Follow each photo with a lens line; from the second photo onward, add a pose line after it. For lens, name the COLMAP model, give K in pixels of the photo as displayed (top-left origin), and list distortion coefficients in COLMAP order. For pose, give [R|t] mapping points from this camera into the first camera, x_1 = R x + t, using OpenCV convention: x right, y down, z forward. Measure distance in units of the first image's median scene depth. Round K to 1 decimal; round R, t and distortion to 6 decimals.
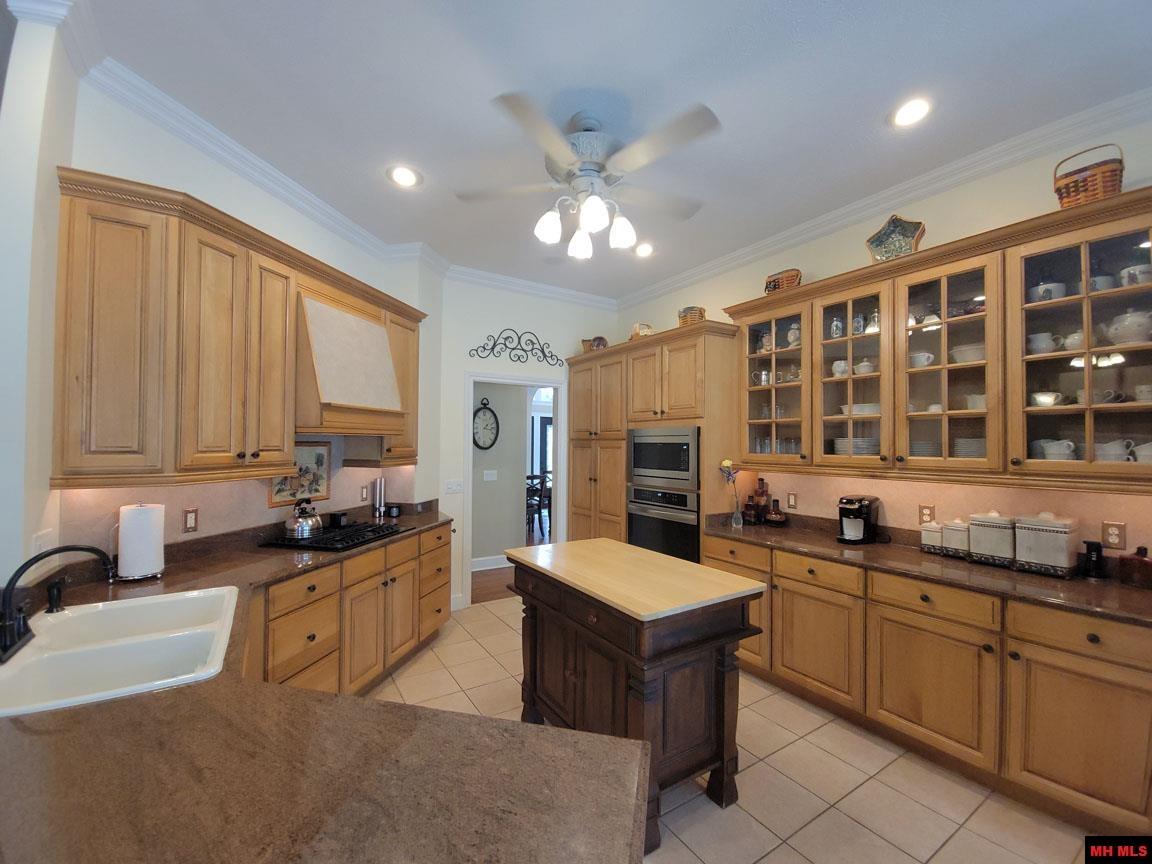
lens RADIAL K [[466.7, 0, 553.2], [0, 466.7, 438.7], [0, 0, 1]] dist [0.003527, -0.006670]
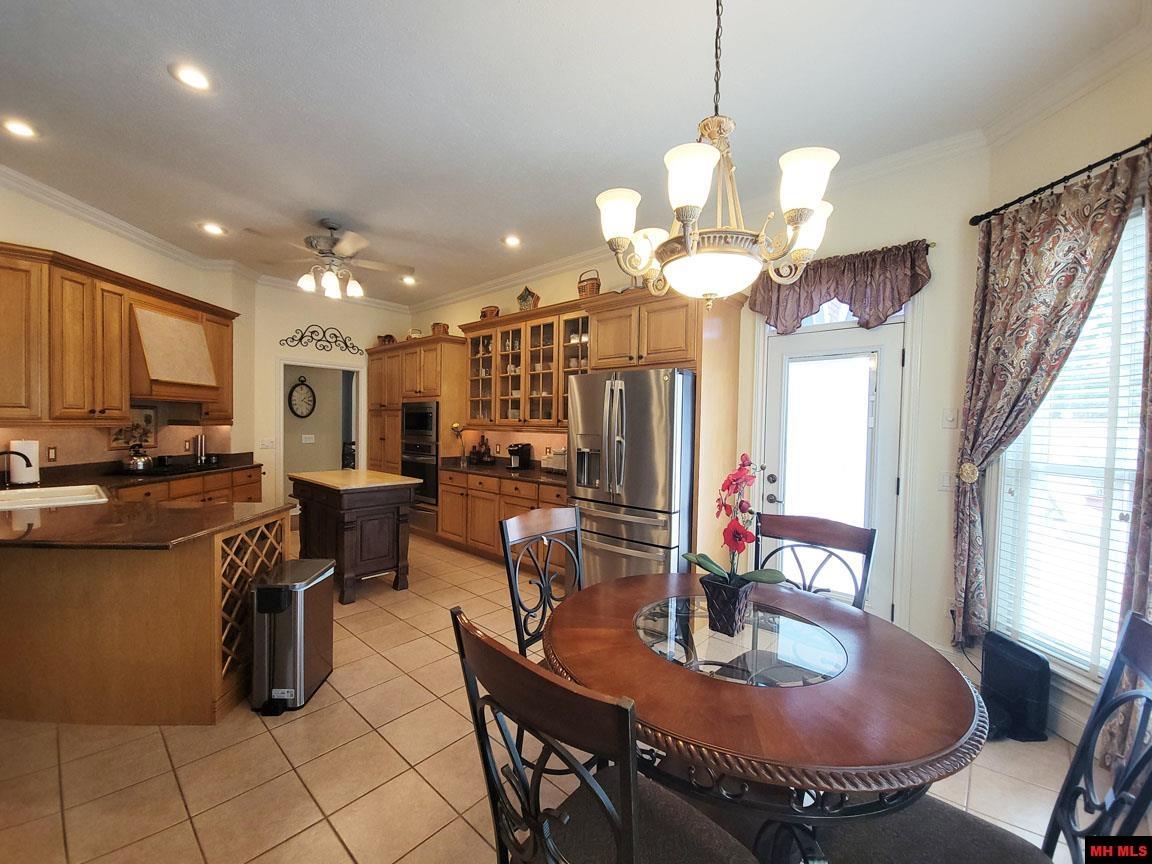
lens RADIAL K [[466.7, 0, 559.4], [0, 466.7, 438.5], [0, 0, 1]] dist [0.003527, -0.006670]
pose [[0.961673, 0.001506, 0.274194, 0.296363], [-0.013908, 0.998966, 0.043293, 0.026121], [-0.273846, -0.045447, 0.960699, -0.670289]]
